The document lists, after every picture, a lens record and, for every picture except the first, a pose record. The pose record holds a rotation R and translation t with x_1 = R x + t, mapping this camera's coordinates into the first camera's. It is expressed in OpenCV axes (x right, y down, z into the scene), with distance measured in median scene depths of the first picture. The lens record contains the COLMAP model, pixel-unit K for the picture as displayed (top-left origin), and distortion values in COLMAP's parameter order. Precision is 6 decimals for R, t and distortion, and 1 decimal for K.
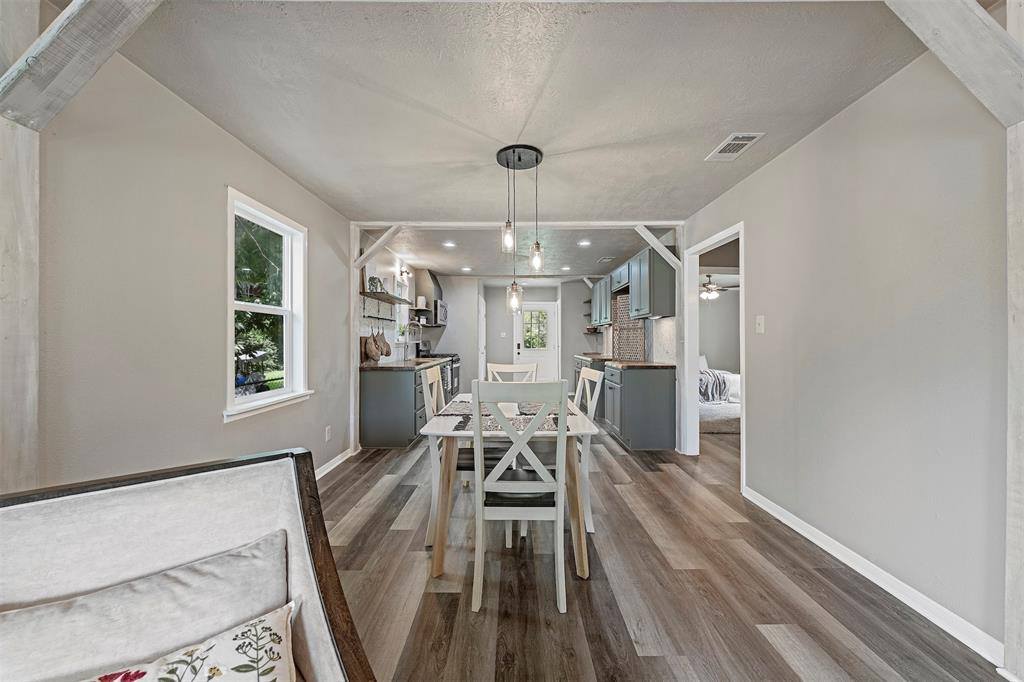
lens RADIAL K [[391.6, 0, 513.7], [0, 391.6, 338.9], [0, 0, 1]] dist [0.001968, 0.000116]
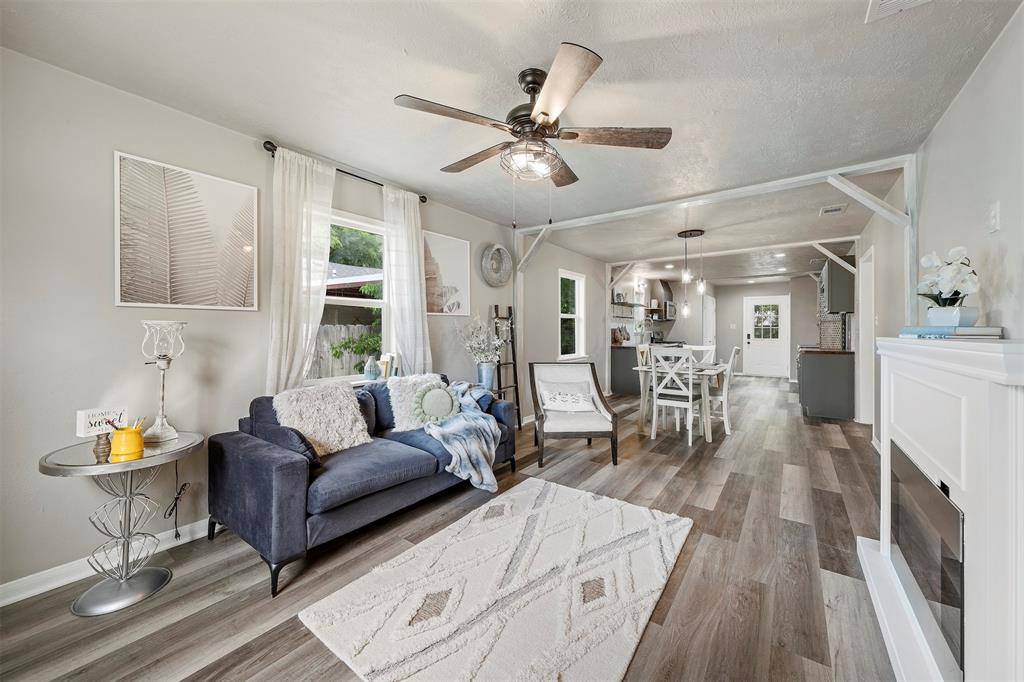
lens RADIAL K [[374.5, 0, 518.0], [0, 374.5, 331.8], [0, 0, 1]] dist [0.001883, 0.000040]
pose [[0.808533, 0.003126, -0.588442, 0.234977], [-0.000376, 0.999988, 0.004795, 0.000221], [0.588450, -0.003655, 0.808525, -0.549570]]
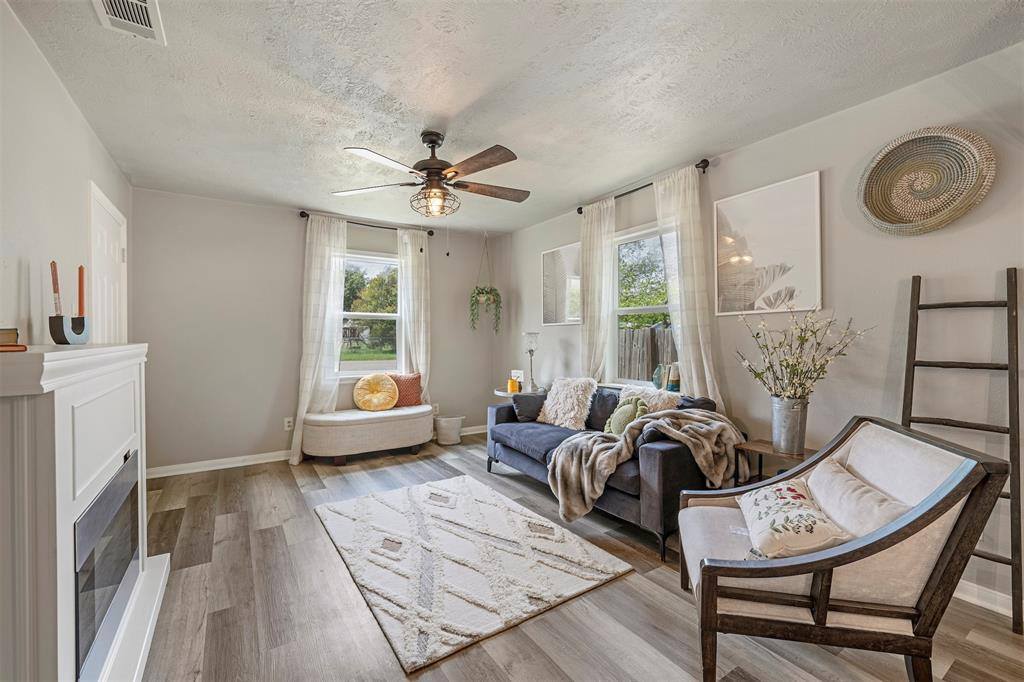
lens RADIAL K [[431.5, 0, 513.6], [0, 431.5, 342.1], [0, 0, 1]] dist [0.003058, -0.000003]
pose [[-0.833653, 0.002419, -0.552283, 0.245005], [-0.002711, 0.999960, 0.008473, 0.003900], [0.552281, 0.008561, -0.833614, 0.338445]]
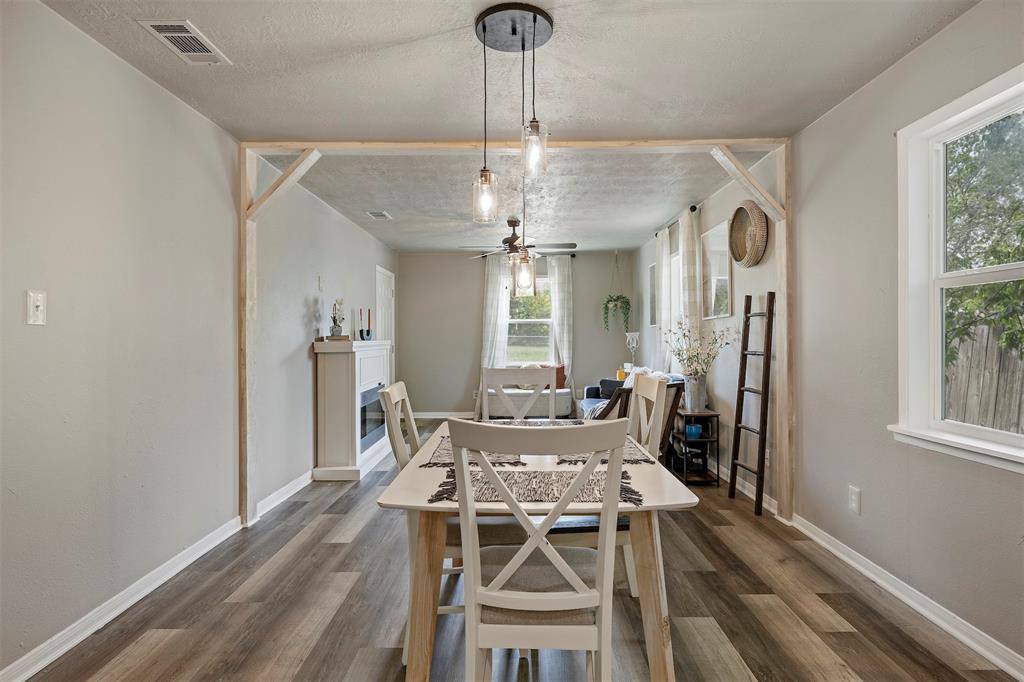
lens RADIAL K [[558.8, 0, 513.3], [0, 558.8, 339.1], [0, 0, 1]] dist [-0.001167, -0.000095]
pose [[-0.999952, 0.000666, 0.009755, 0.003662], [0.000681, 0.999999, 0.001468, 0.005632], [-0.009754, 0.001475, -0.999951, 1.097295]]
